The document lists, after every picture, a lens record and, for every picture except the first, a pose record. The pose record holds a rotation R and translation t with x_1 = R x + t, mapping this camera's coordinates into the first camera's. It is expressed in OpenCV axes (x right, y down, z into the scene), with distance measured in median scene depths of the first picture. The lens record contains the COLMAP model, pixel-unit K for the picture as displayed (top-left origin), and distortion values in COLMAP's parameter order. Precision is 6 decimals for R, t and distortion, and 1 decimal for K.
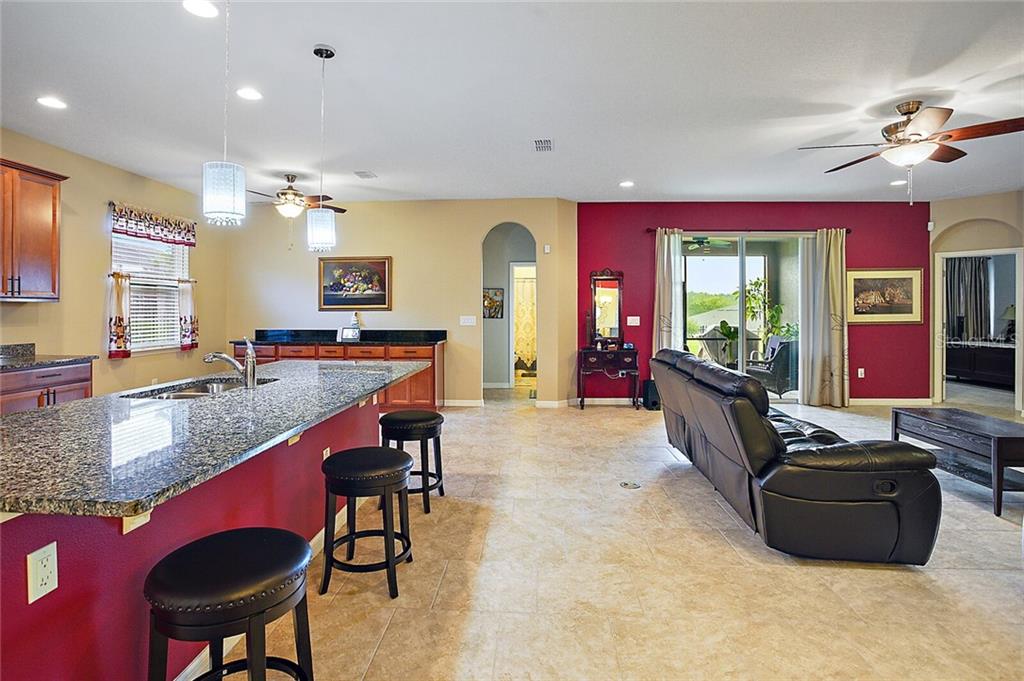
lens RADIAL K [[511.5, 0, 504.8], [0, 511.5, 311.0], [0, 0, 1]] dist [-0.058602, 0.022101]
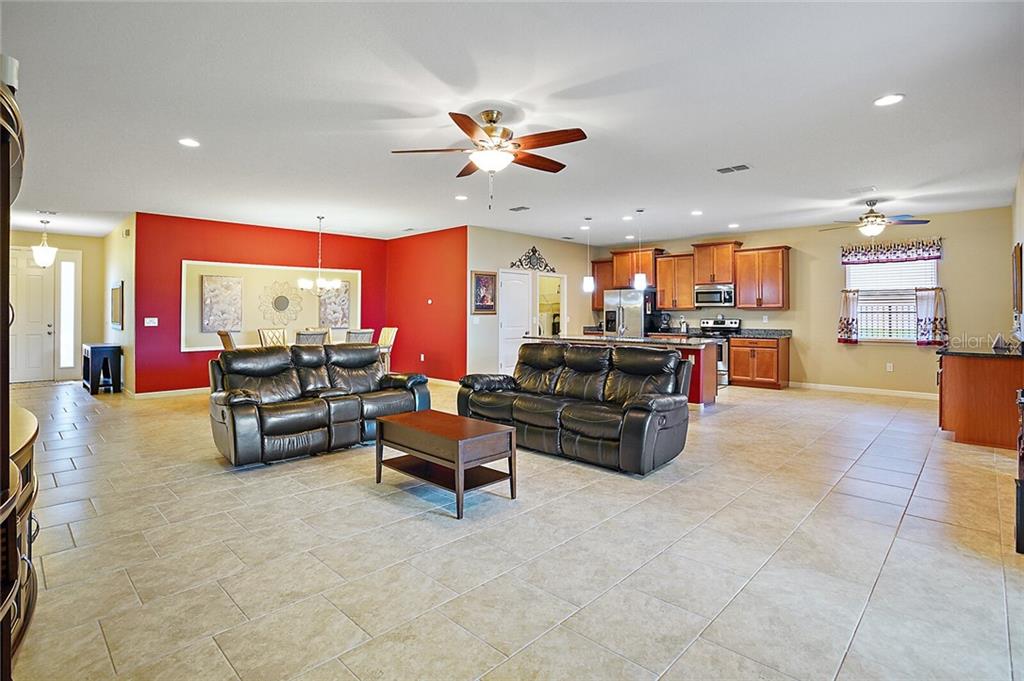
lens RADIAL K [[511.5, 0, 501.3], [0, 511.5, 313.7], [0, 0, 1]] dist [-0.058602, 0.022101]
pose [[-0.632222, 0.002113, -0.774784, 1.065492], [0.001456, 0.999998, 0.001540, -0.003778], [0.774786, -0.000155, -0.632224, 1.064571]]
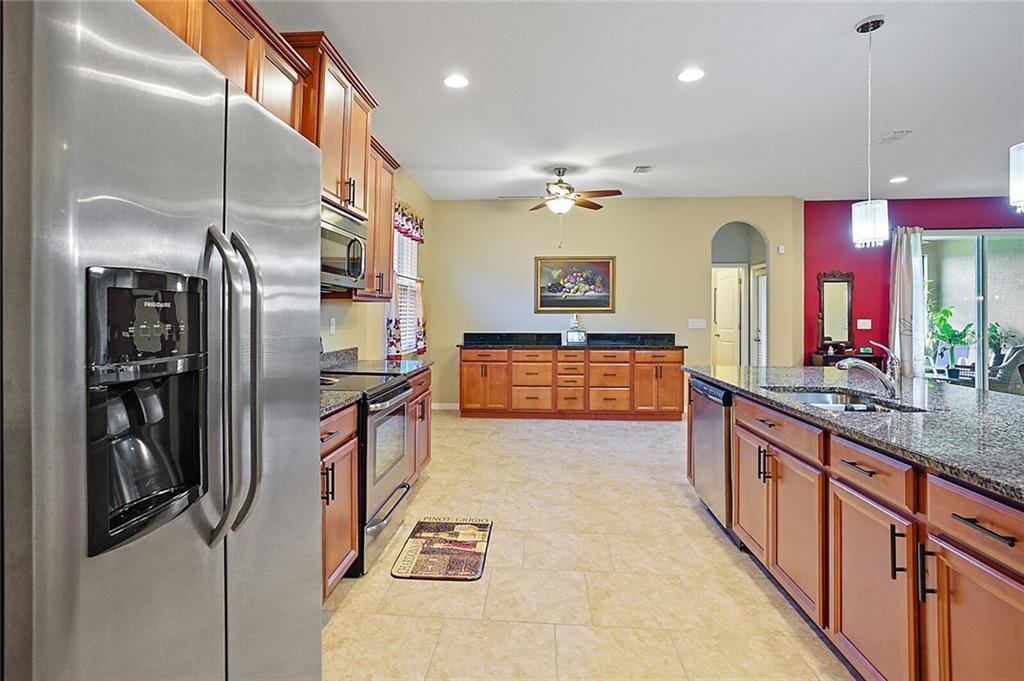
lens RADIAL K [[511.5, 0, 489.1], [0, 511.5, 314.4], [0, 0, 1]] dist [-0.058602, 0.022101]
pose [[0.999281, 0.001154, -0.037890, -0.523204], [-0.001132, 0.999999, 0.000604, 0.002324], [0.037891, -0.000561, 0.999282, 0.042138]]
